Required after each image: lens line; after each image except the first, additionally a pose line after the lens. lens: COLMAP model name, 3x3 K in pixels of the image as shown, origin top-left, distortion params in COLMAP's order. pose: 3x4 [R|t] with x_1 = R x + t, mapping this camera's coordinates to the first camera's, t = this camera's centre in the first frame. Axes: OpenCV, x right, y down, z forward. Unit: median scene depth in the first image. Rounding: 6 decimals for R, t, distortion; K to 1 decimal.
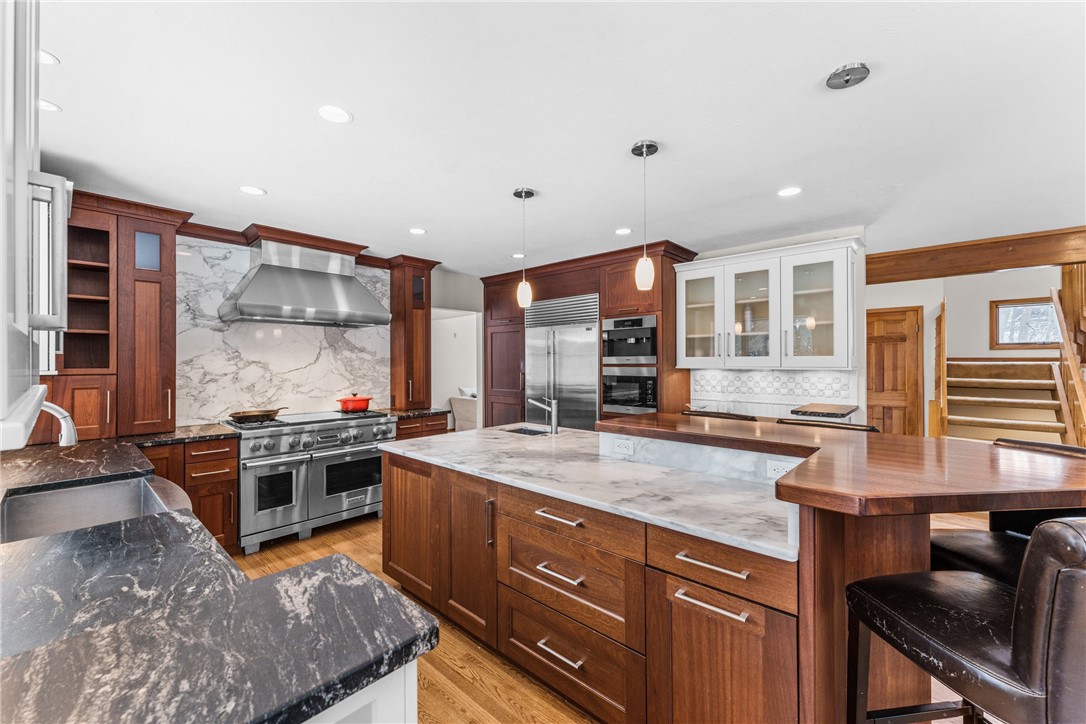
lens RADIAL K [[433.4, 0, 547.2], [0, 433.4, 357.0], [0, 0, 1]] dist [-0.002316, -0.000250]
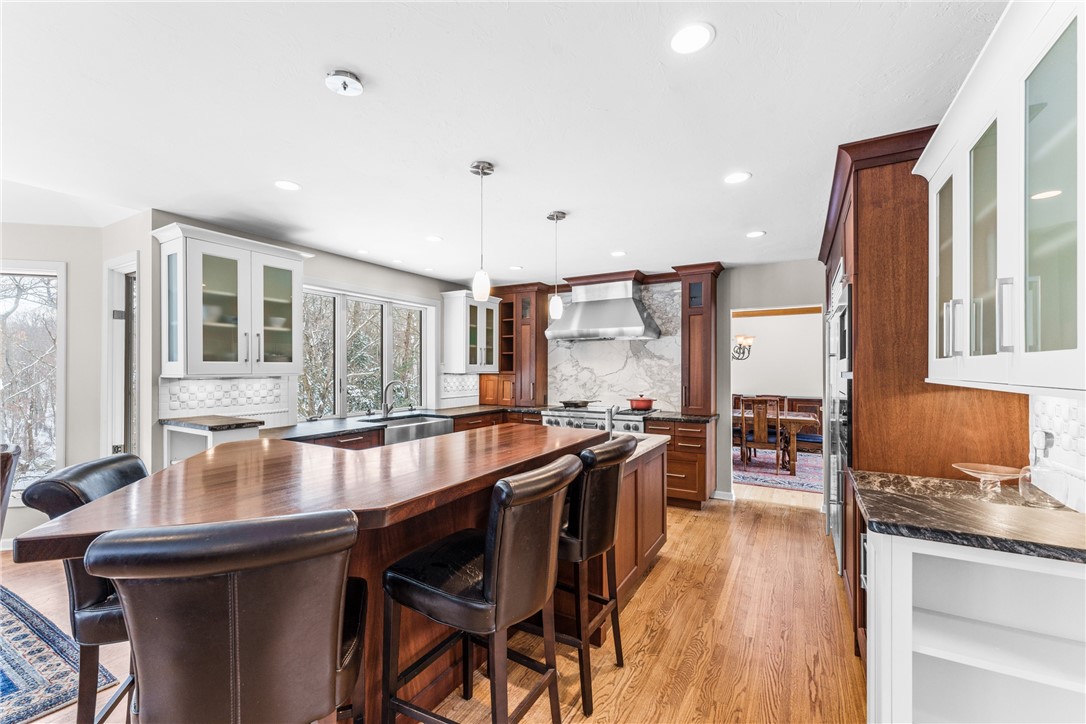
lens RADIAL K [[433.4, 0, 552.4], [0, 433.4, 366.9], [0, 0, 1]] dist [-0.002316, -0.000250]
pose [[0.217758, -0.001848, -0.976001, 0.696105], [0.011233, 0.999937, 0.000613, 0.004072], [0.975938, -0.011097, 0.217764, 0.507102]]
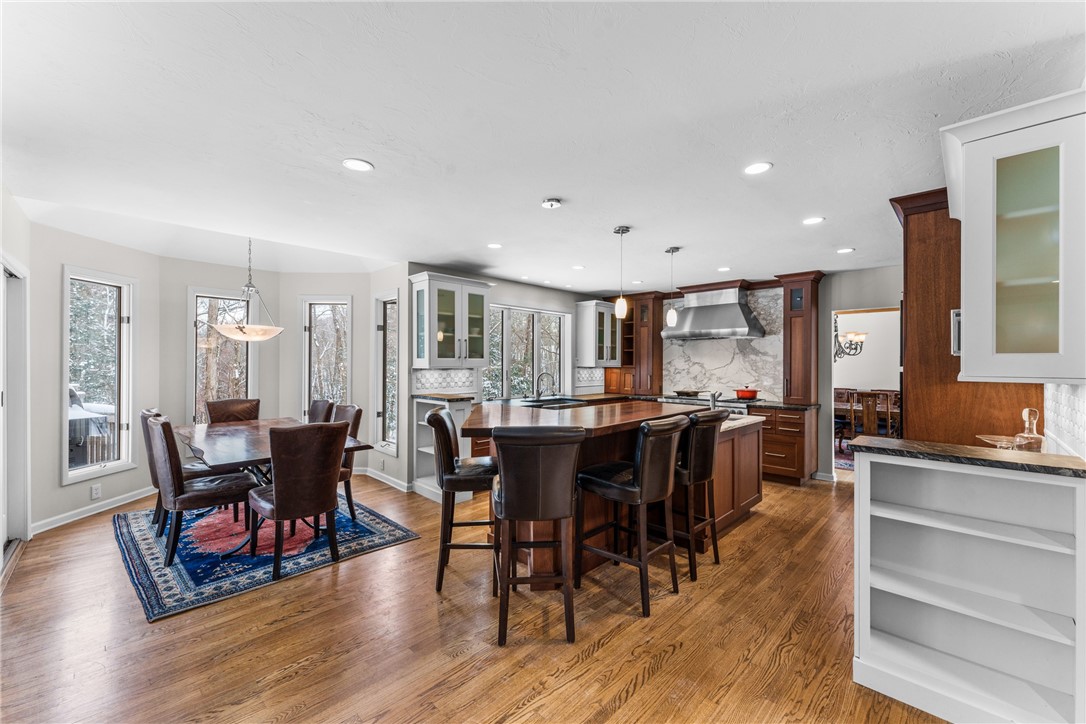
lens RADIAL K [[433.4, 0, 553.6], [0, 433.4, 362.5], [0, 0, 1]] dist [-0.002316, -0.000250]
pose [[-0.029338, 0.001256, -0.999569, 0.987780], [0.009346, 0.999956, 0.000982, 0.002051], [0.999526, -0.009313, -0.029348, 0.429849]]
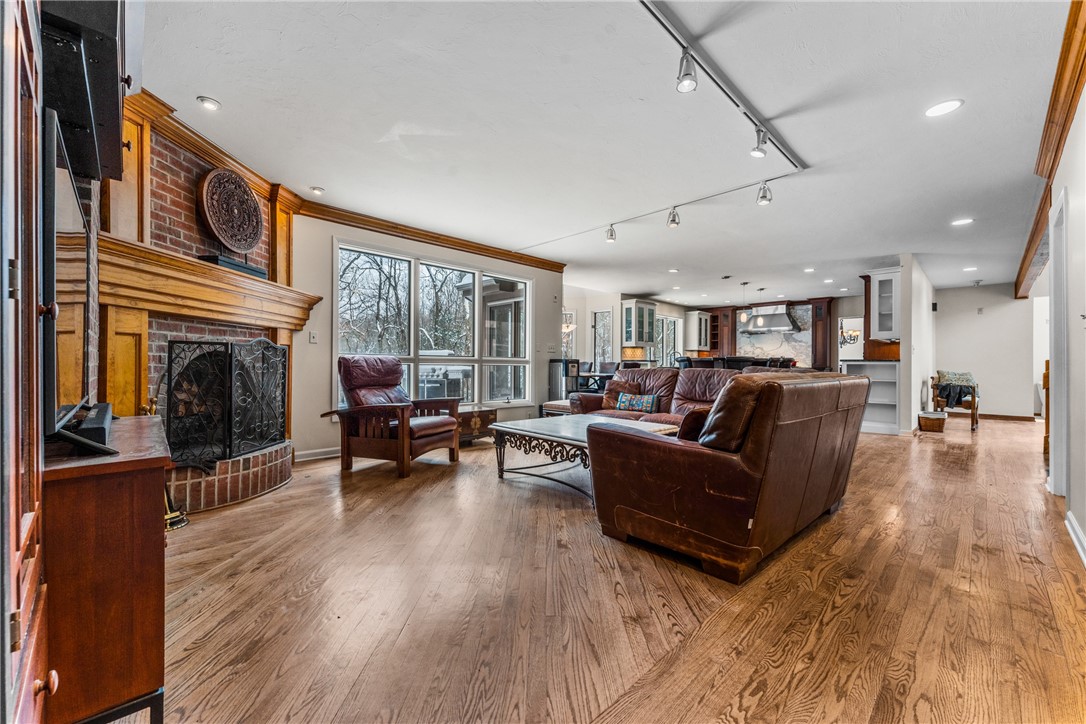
lens RADIAL K [[433.4, 0, 542.1], [0, 433.4, 361.7], [0, 0, 1]] dist [-0.002316, -0.000250]
pose [[-0.069471, -0.004496, -0.997574, 2.187668], [0.005072, 0.999975, -0.004860, 0.105891], [0.997571, -0.005397, -0.069447, -0.255725]]
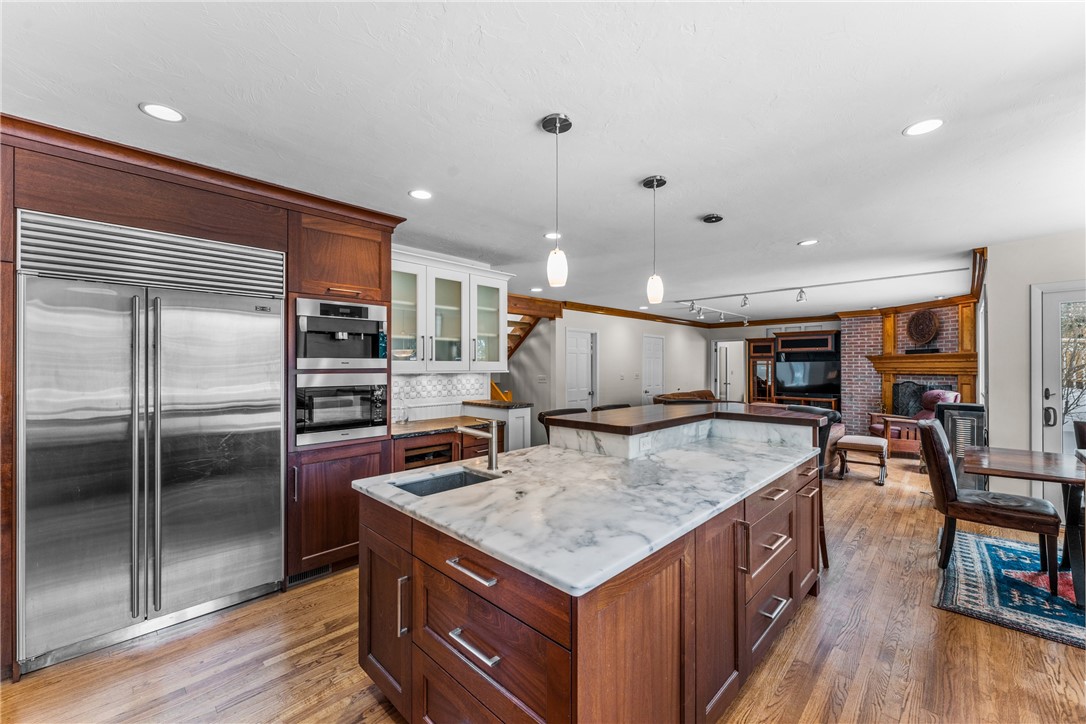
lens RADIAL K [[433.4, 0, 532.7], [0, 433.4, 362.5], [0, 0, 1]] dist [-0.002316, -0.000250]
pose [[0.062290, 0.010961, 0.997998, -0.505970], [-0.009209, 0.999903, -0.010407, 0.010403], [-0.998016, -0.008543, 0.062385, 0.669636]]
